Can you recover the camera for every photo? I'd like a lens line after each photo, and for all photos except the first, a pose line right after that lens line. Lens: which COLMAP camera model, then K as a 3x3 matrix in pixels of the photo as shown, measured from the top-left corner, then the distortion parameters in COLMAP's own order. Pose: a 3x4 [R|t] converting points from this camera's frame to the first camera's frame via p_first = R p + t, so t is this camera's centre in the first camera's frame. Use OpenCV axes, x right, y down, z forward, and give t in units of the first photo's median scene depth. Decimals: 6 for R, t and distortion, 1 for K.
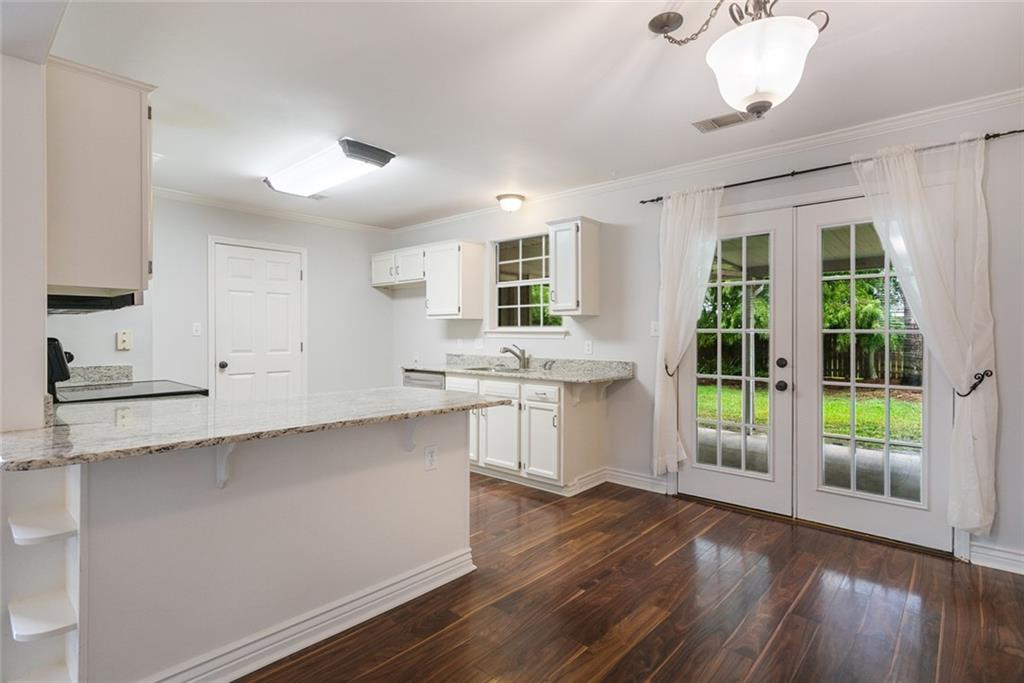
lens RADIAL K [[509.4, 0, 512.0], [0, 509.4, 341.5], [0, 0, 1]] dist [0.001230, 0.000098]
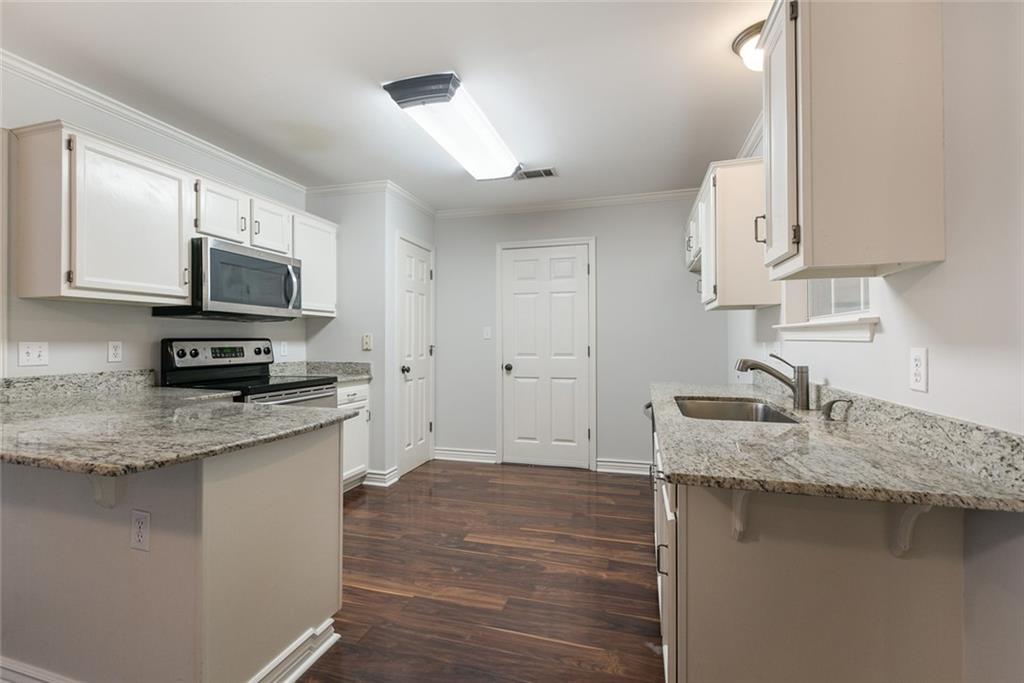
lens RADIAL K [[466.9, 0, 505.9], [0, 466.9, 339.6], [0, 0, 1]] dist [0.000444, 0.000108]
pose [[0.418471, -0.003707, -0.908223, 0.286133], [-0.010196, 0.999909, -0.008779, -0.001199], [0.908173, 0.012934, 0.418395, 0.614314]]
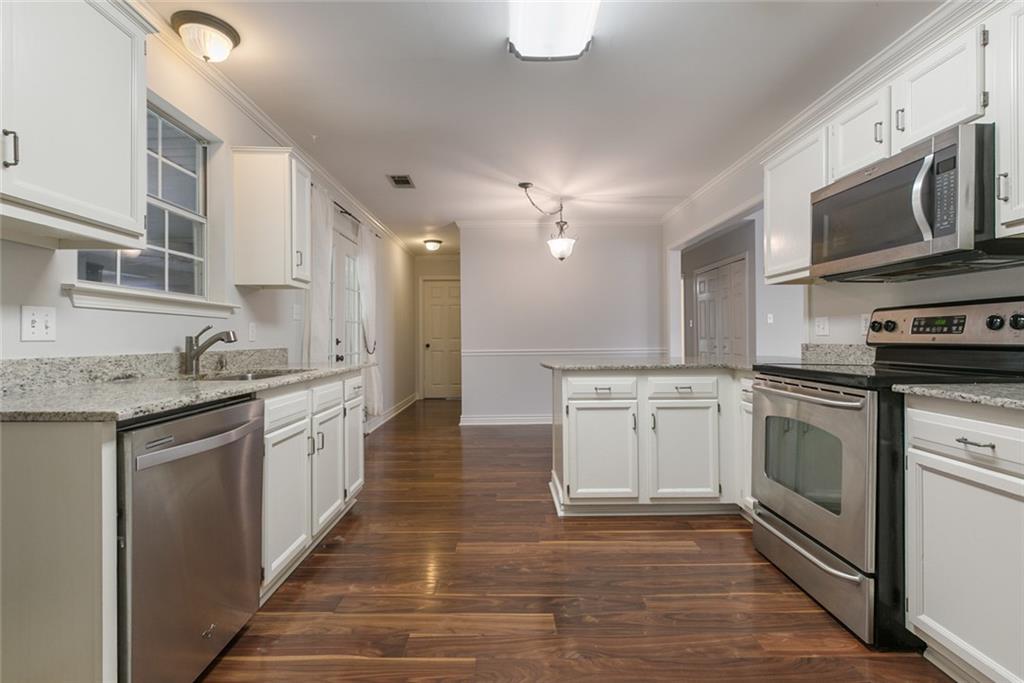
lens RADIAL K [[466.9, 0, 505.9], [0, 466.9, 339.6], [0, 0, 1]] dist [0.000444, 0.000108]
pose [[-0.660839, -0.003956, 0.750517, -0.541112], [0.013791, 0.999753, 0.017414, 0.015274], [-0.750401, 0.021858, -0.660622, 1.096159]]
